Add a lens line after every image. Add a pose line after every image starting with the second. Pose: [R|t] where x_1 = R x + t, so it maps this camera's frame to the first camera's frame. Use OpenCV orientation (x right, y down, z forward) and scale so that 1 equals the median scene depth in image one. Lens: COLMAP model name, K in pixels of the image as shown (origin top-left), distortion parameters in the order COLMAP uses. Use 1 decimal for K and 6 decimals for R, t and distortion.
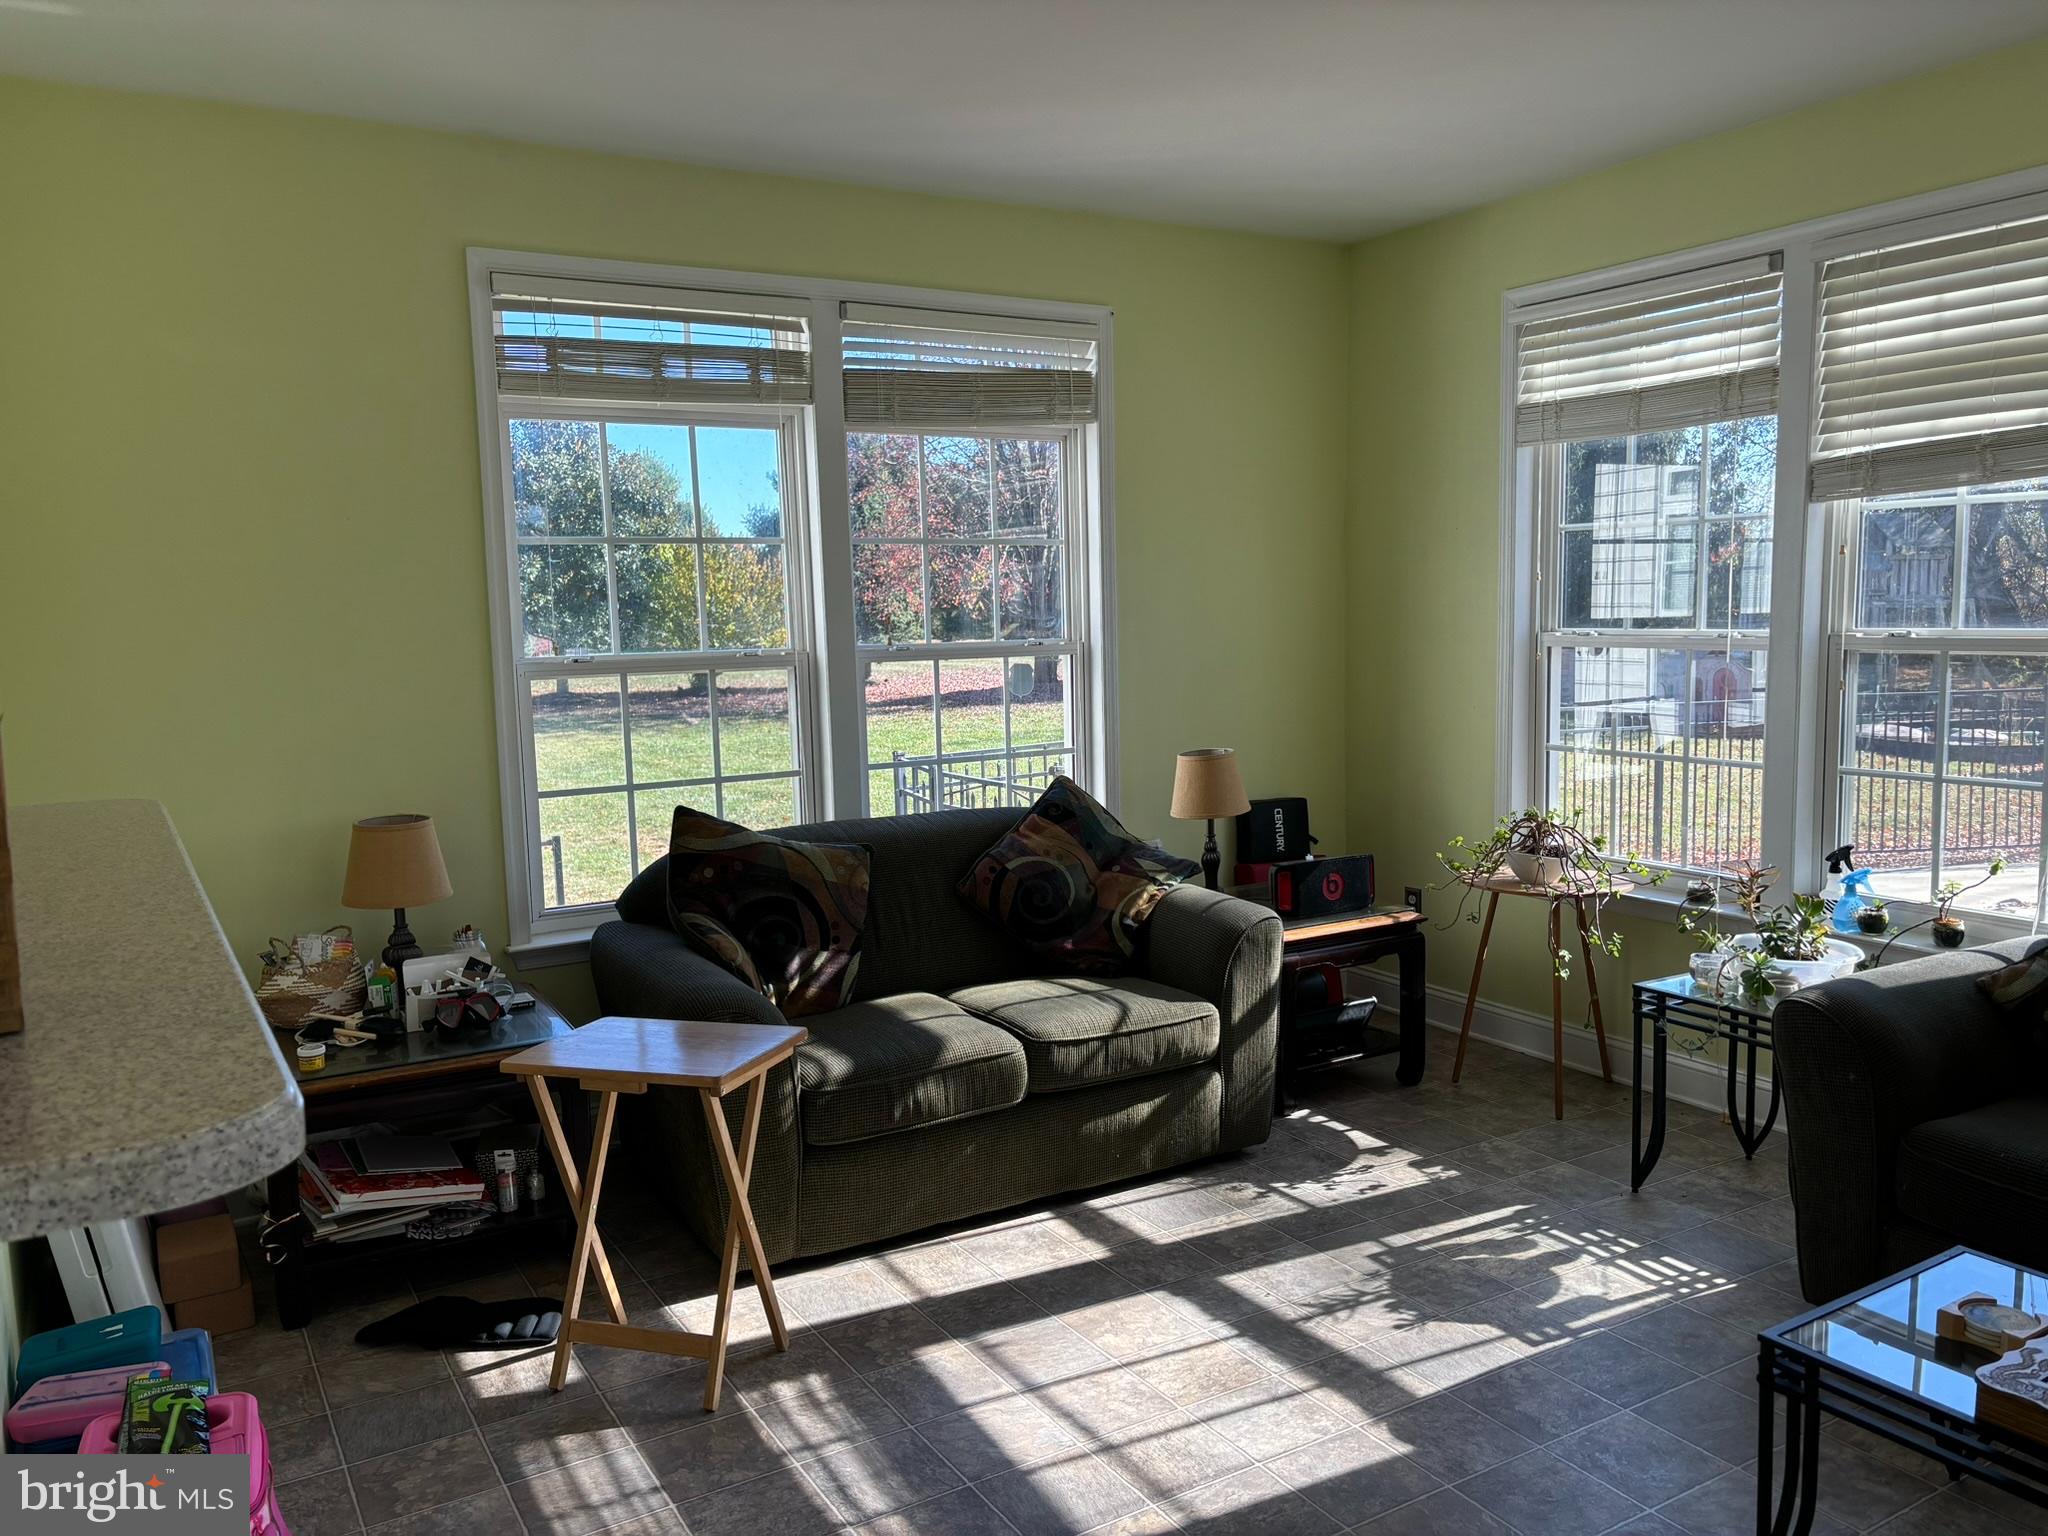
lens RADIAL K [[1541.8, 0, 1011.2], [0, 1541.8, 768.7], [0, 0, 1]] dist [0.059681, -0.076126]
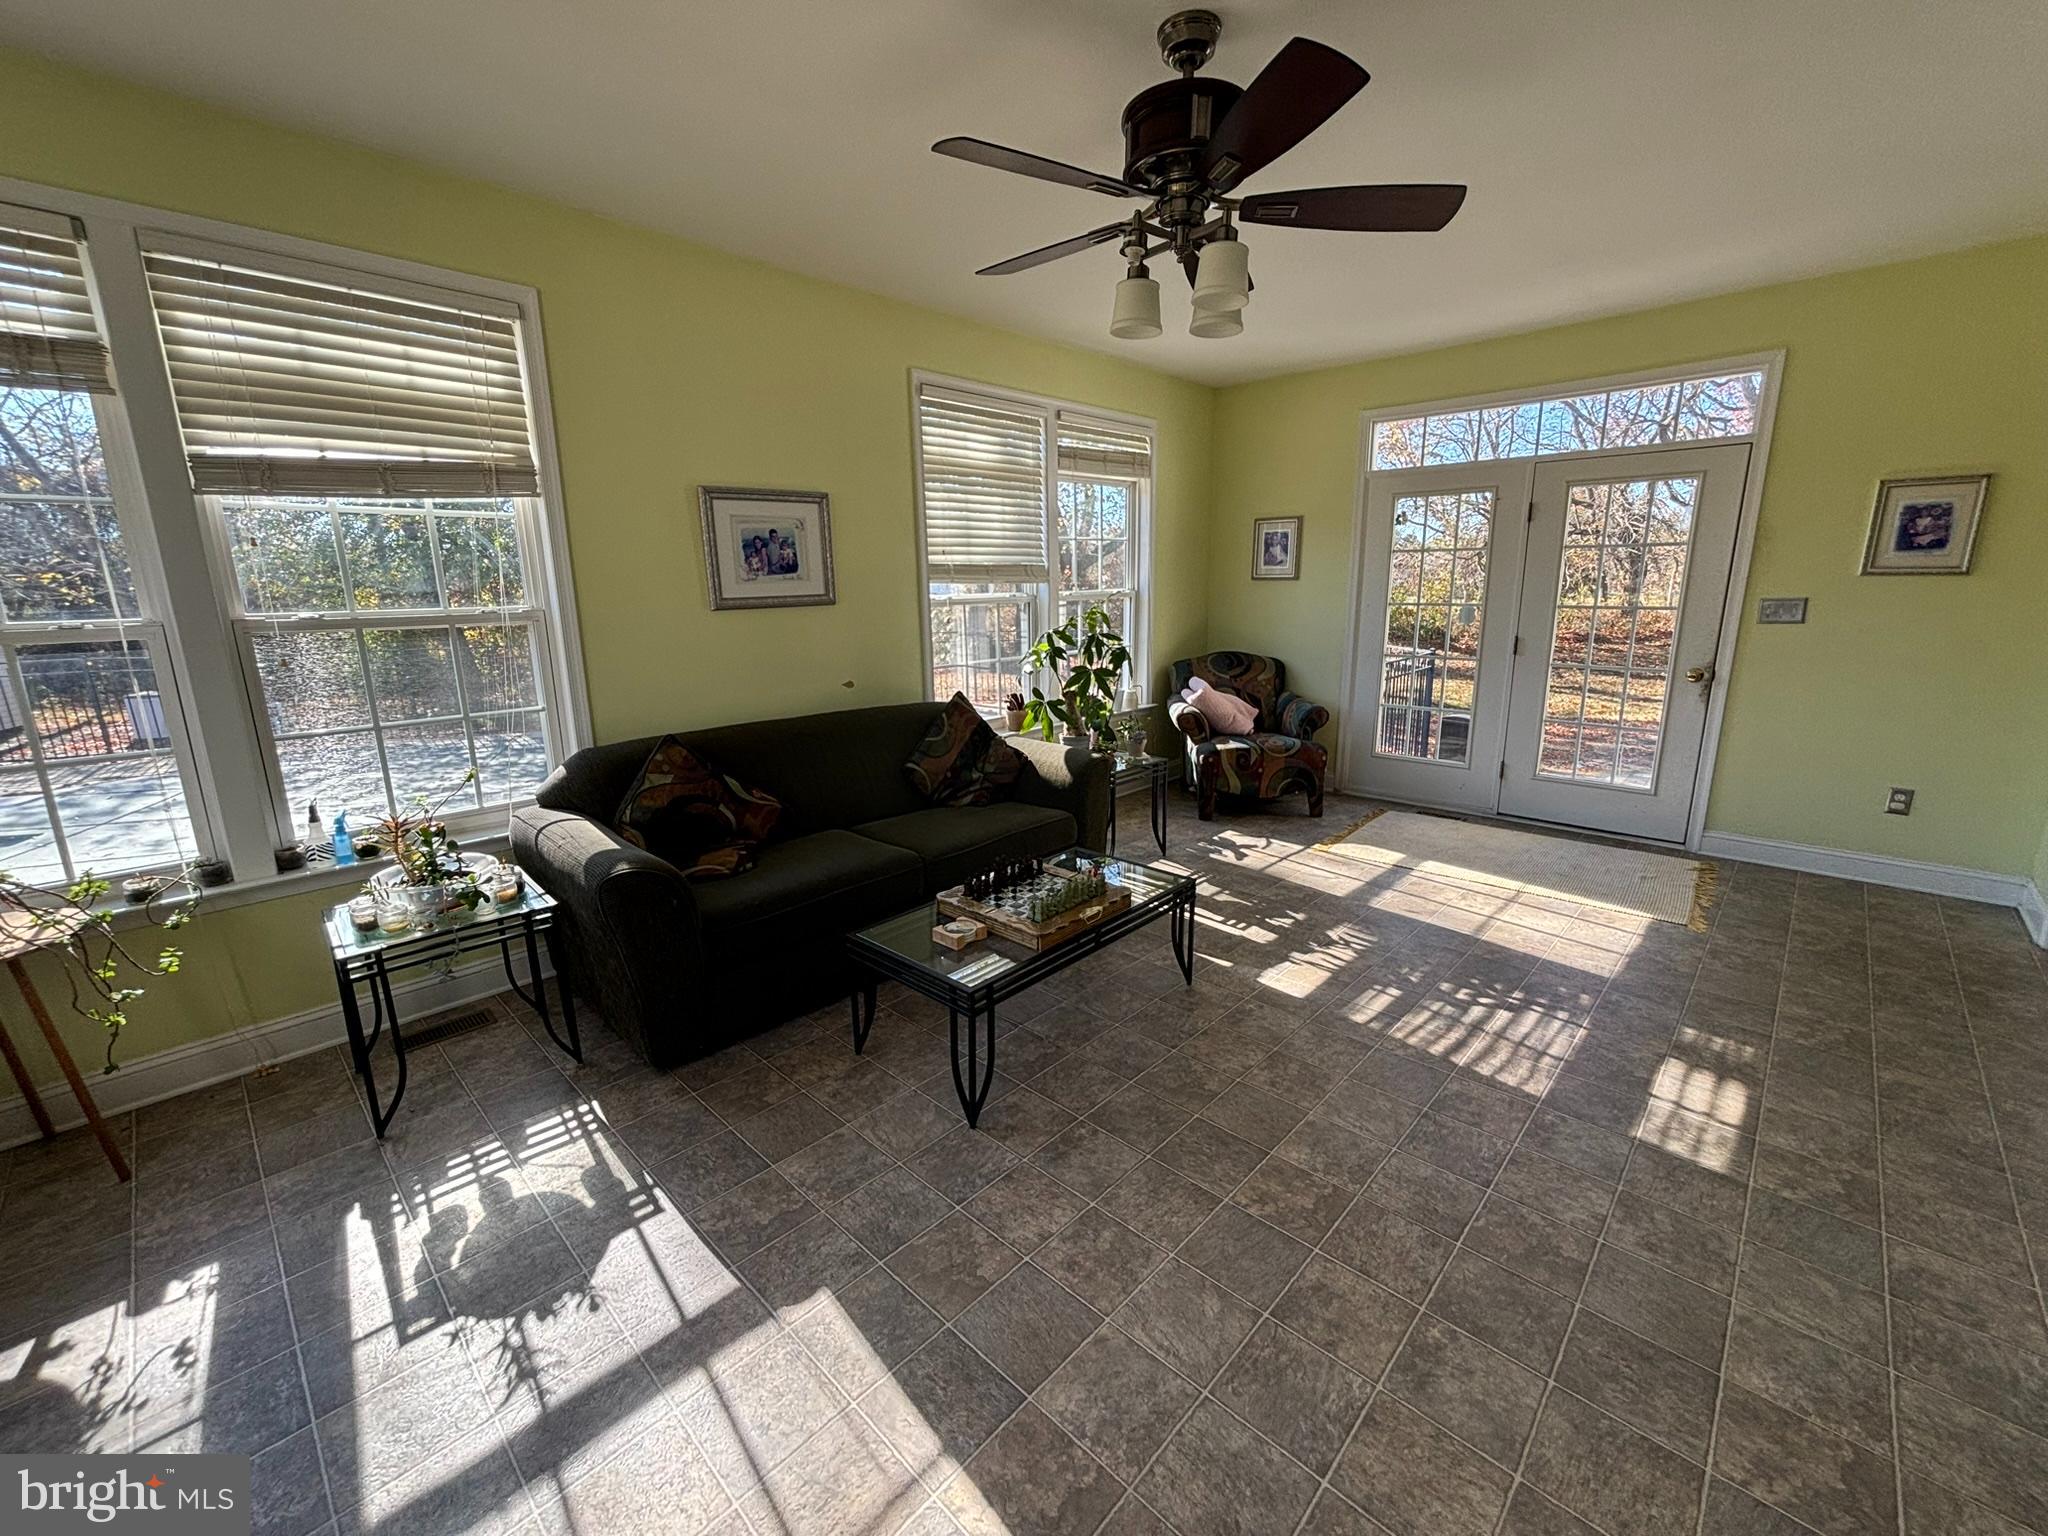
lens RADIAL K [[826.1, 0, 1056.7], [0, 826.1, 760.5], [0, 0, 1]] dist [-0.003387, -0.001591]
pose [[-0.289908, -0.189493, 0.938107, -0.246508], [0.114041, 0.966379, 0.230447, -0.066958], [-0.950236, 0.173791, -0.258551, 0.715006]]
